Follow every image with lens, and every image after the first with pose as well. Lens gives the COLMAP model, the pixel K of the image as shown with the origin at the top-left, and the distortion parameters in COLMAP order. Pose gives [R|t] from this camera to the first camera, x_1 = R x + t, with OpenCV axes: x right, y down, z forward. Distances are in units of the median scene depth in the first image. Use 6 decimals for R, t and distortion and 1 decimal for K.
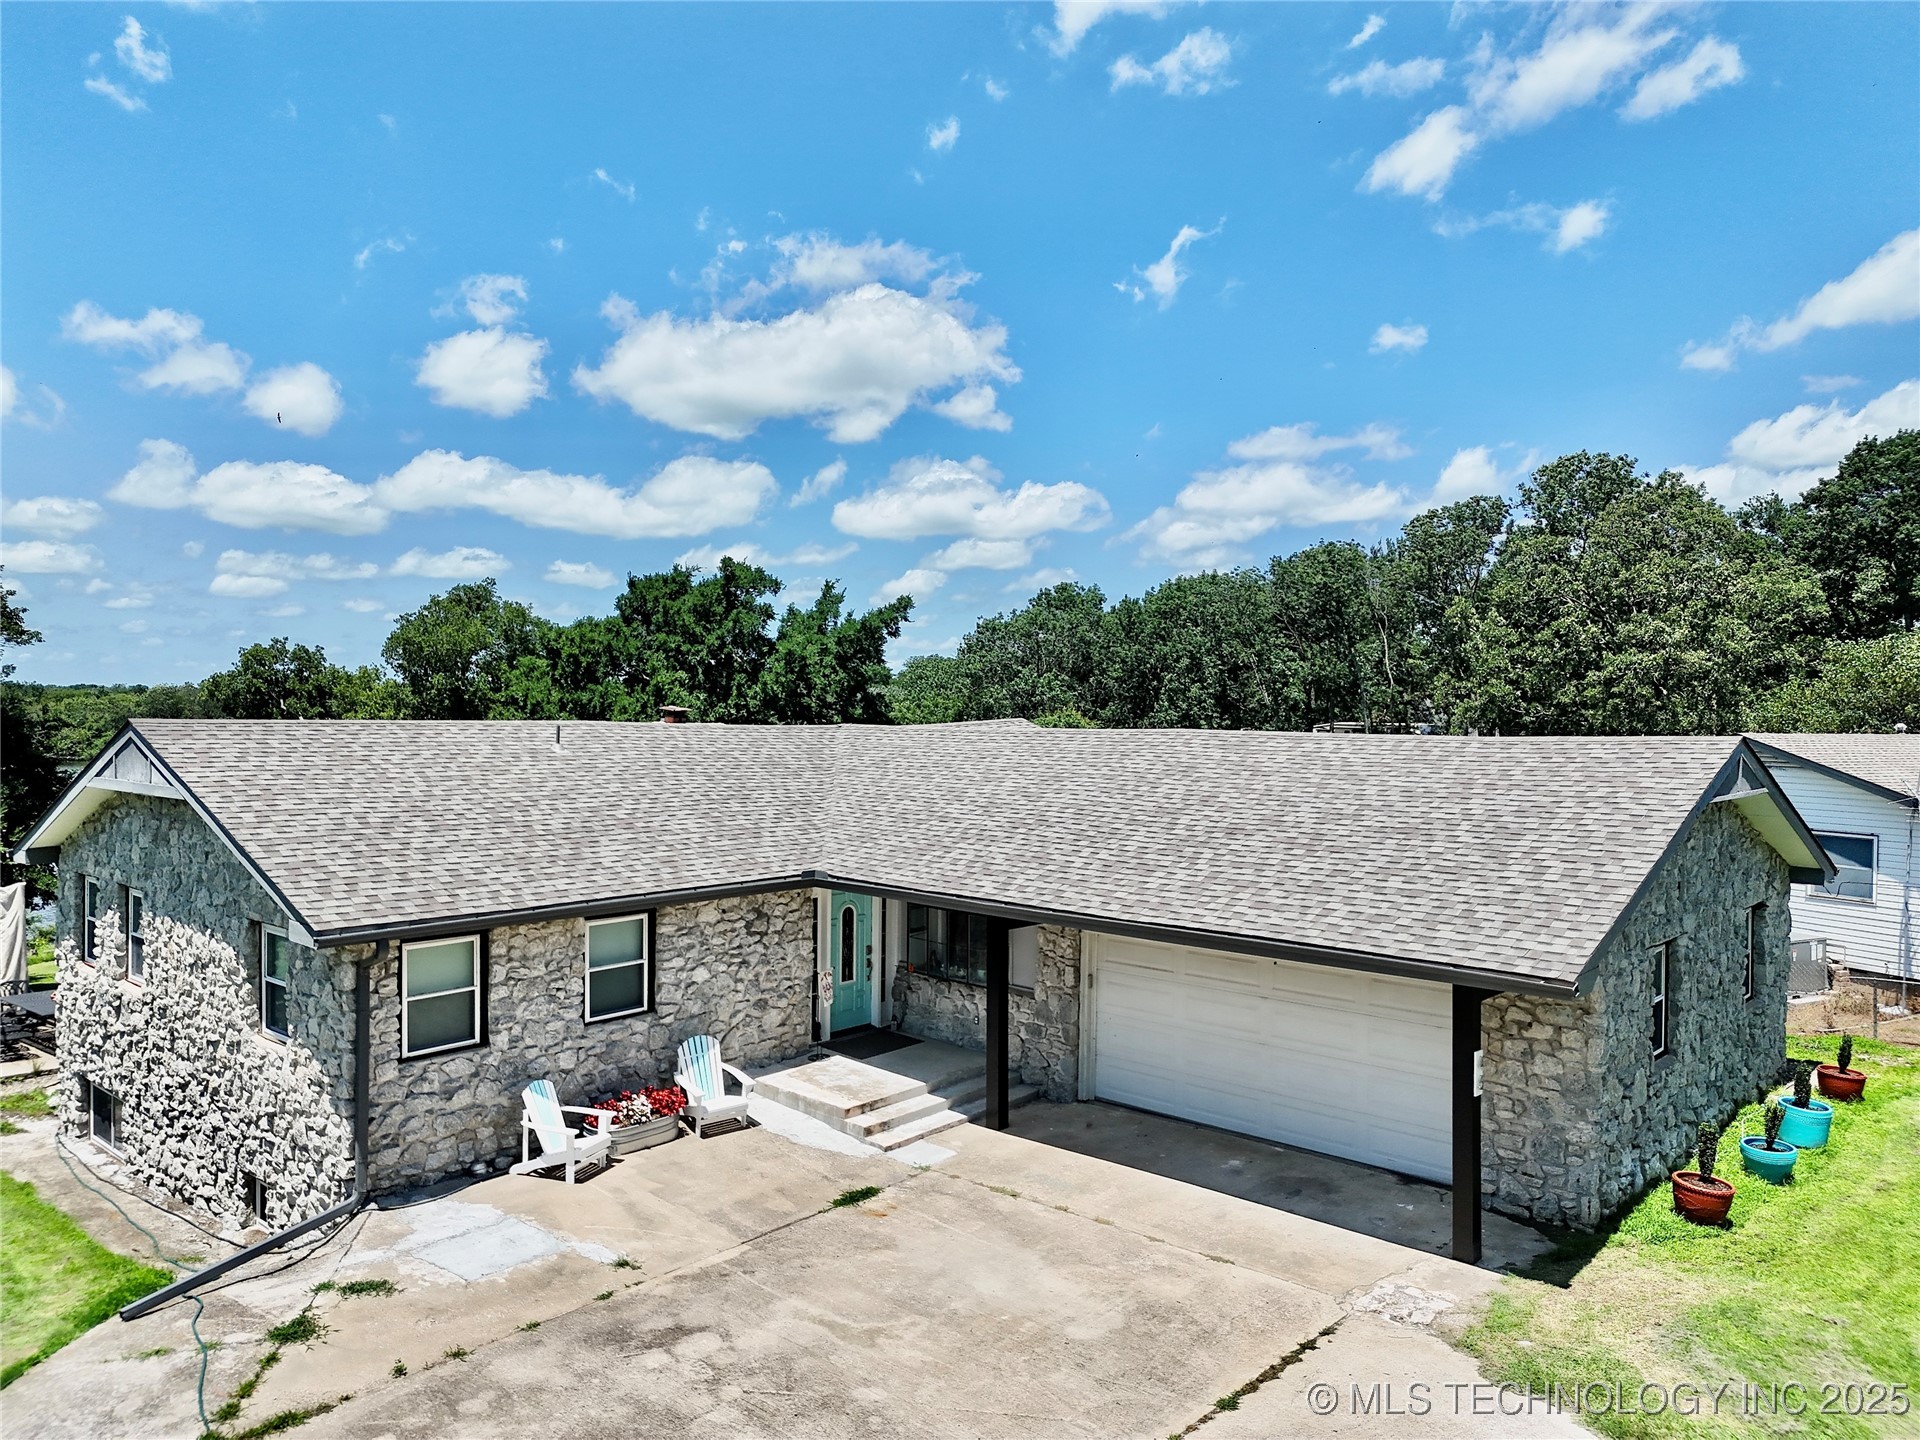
lens RADIAL K [[1334.7, 0, 954.5], [0, 1334.7, 729.2], [0, 0, 1]] dist [0.066816, -0.058059]
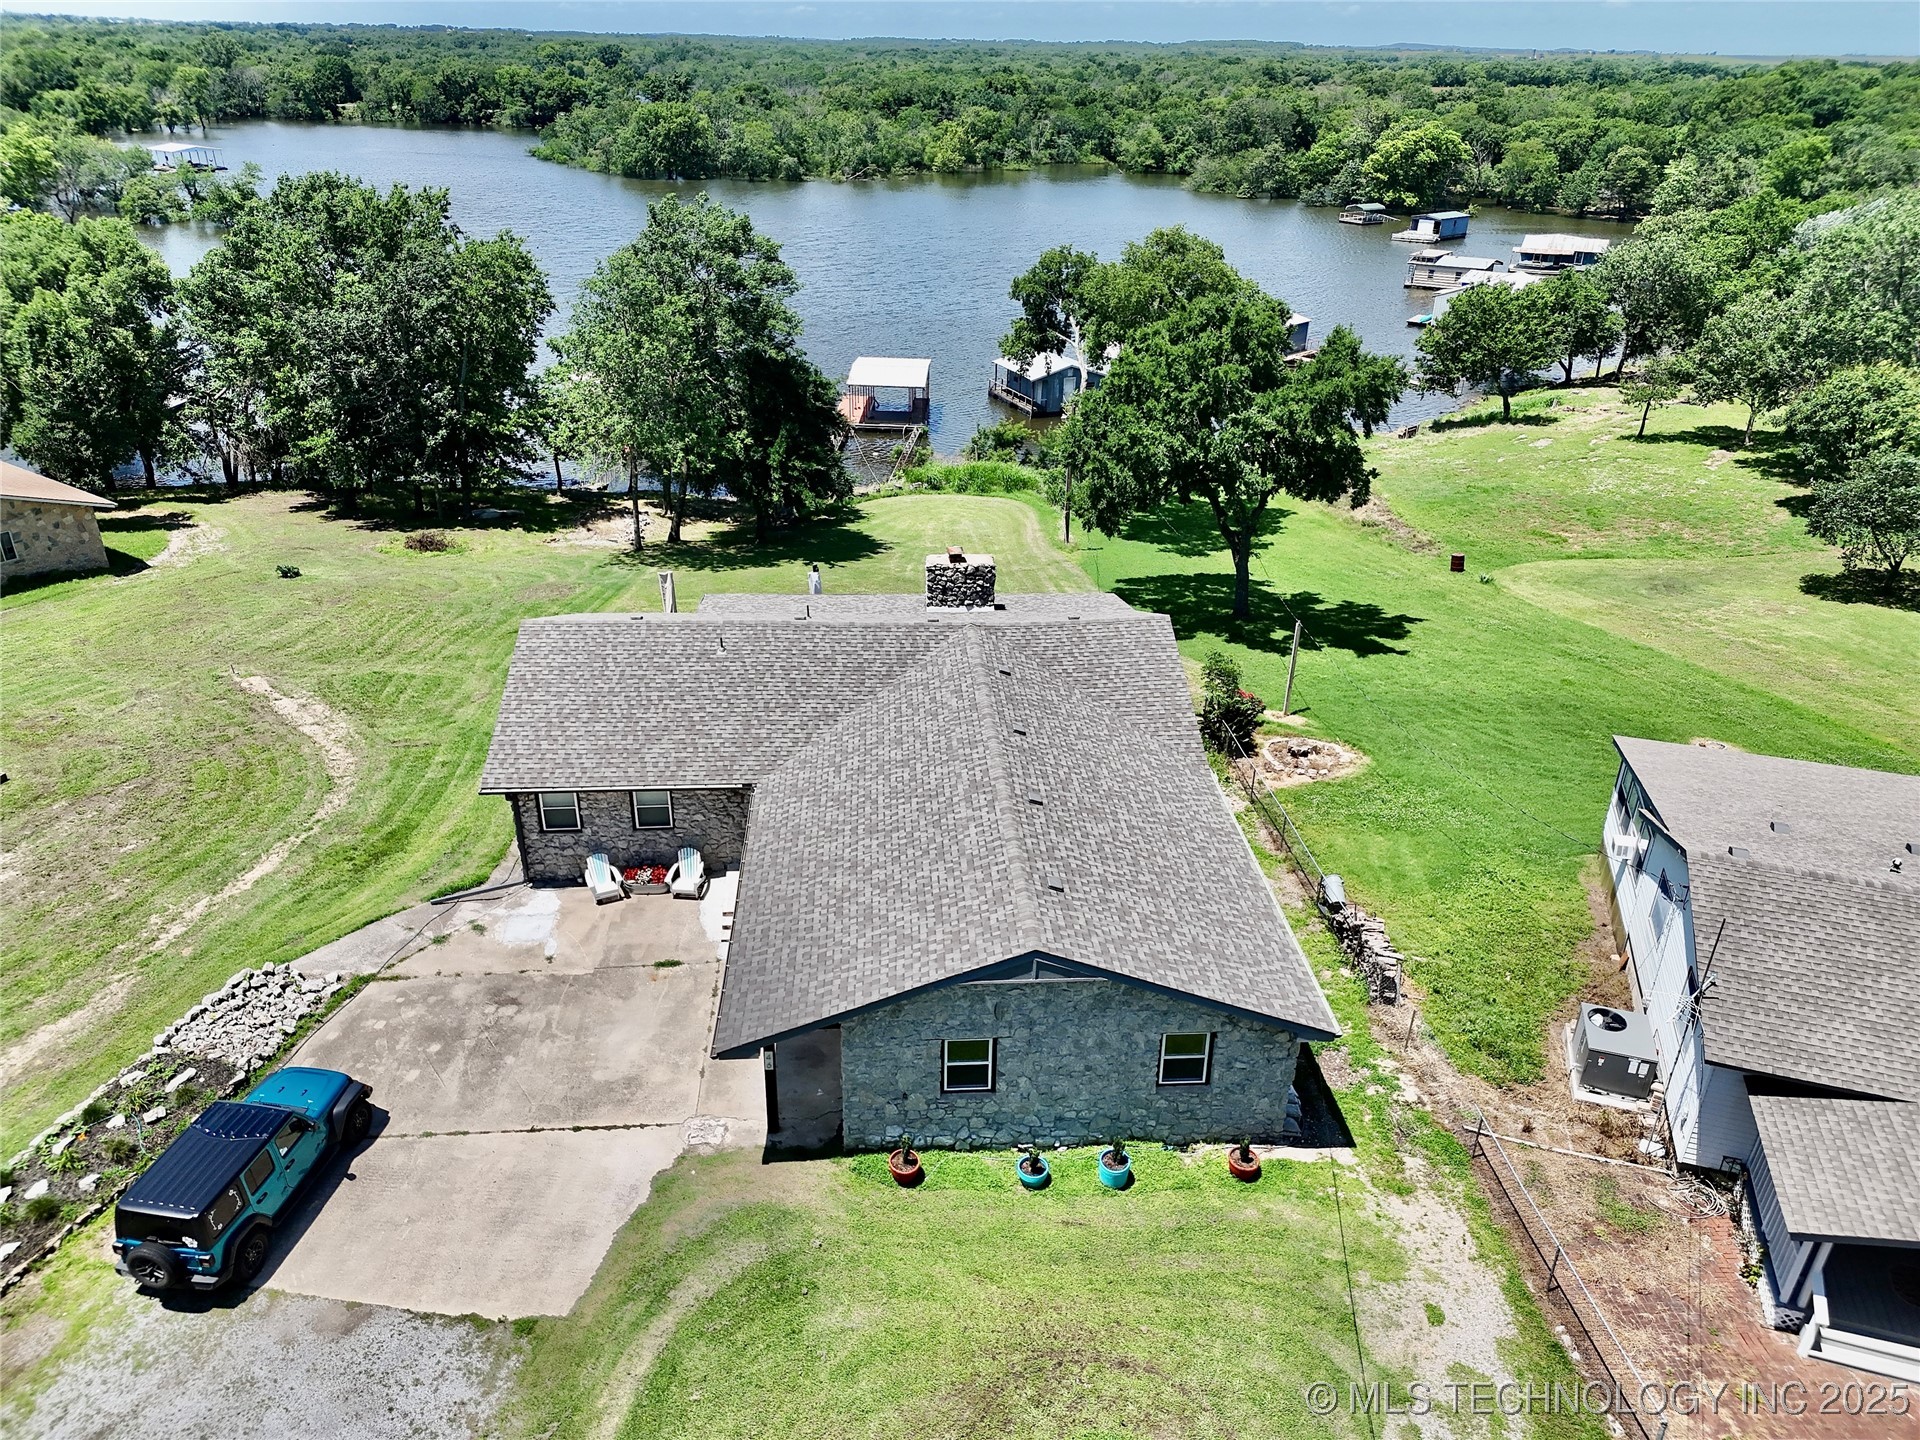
lens RADIAL K [[1334.7, 0, 958.6], [0, 1334.7, 713.7], [0, 0, 1]] dist [0.066816, -0.058059]
pose [[0.723040, 0.308404, -0.618143, 1.373981], [-0.023171, 0.905137, 0.424488, -0.872655], [0.690418, -0.292599, 0.661596, 0.032041]]
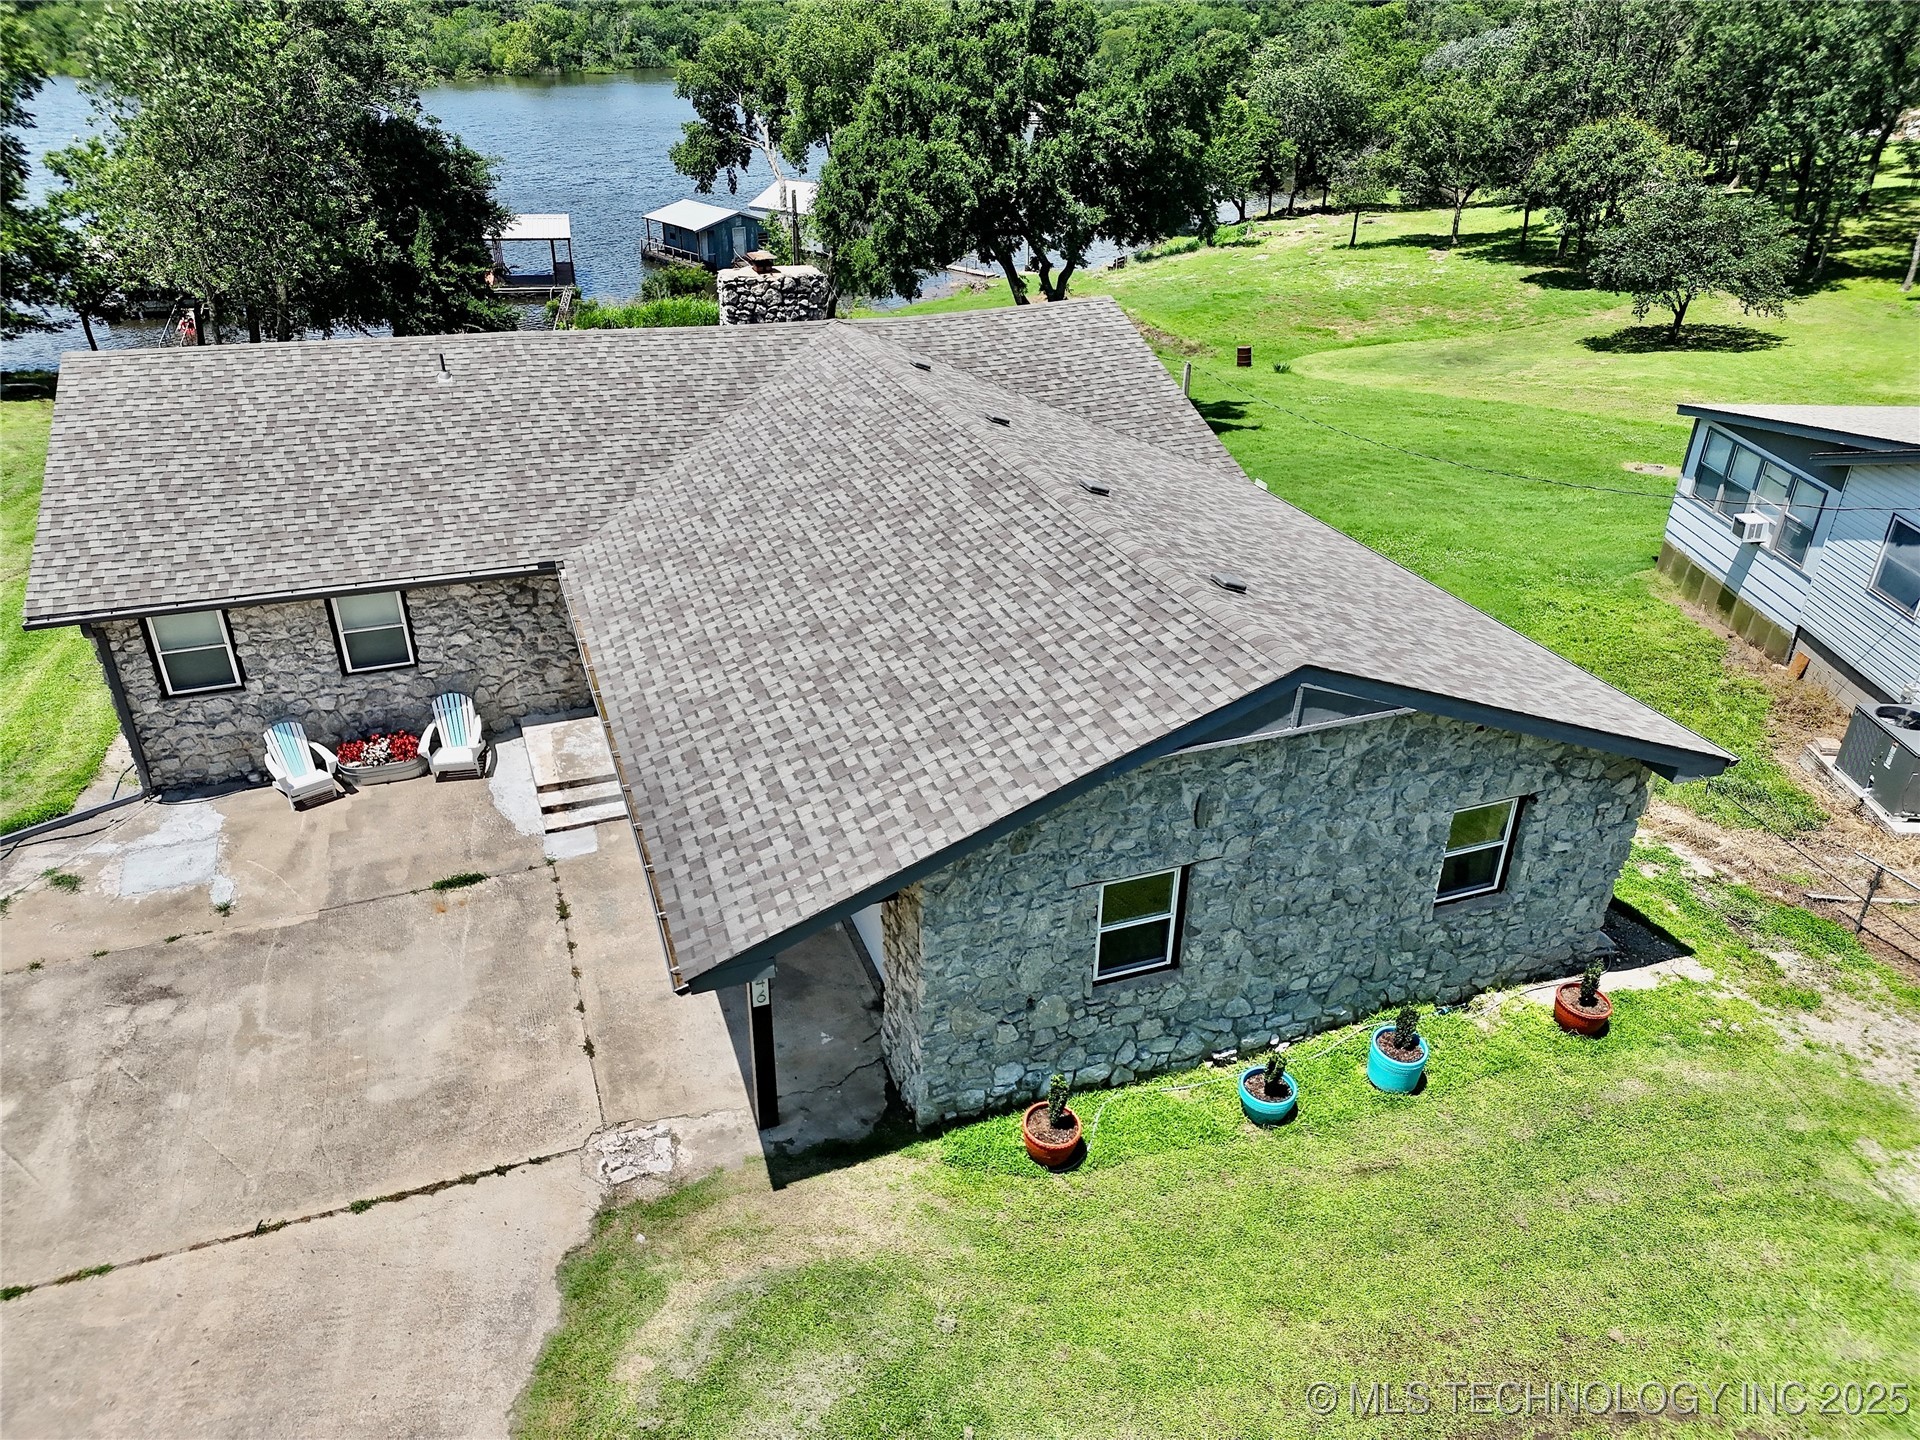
lens RADIAL K [[1334.7, 0, 956.7], [0, 1334.7, 721.9], [0, 0, 1]] dist [0.066816, -0.058059]
pose [[0.889103, 0.222106, -0.400206, 0.724121], [-0.015617, 0.888583, 0.458450, -0.312421], [0.457441, -0.401359, 0.793510, 0.300590]]
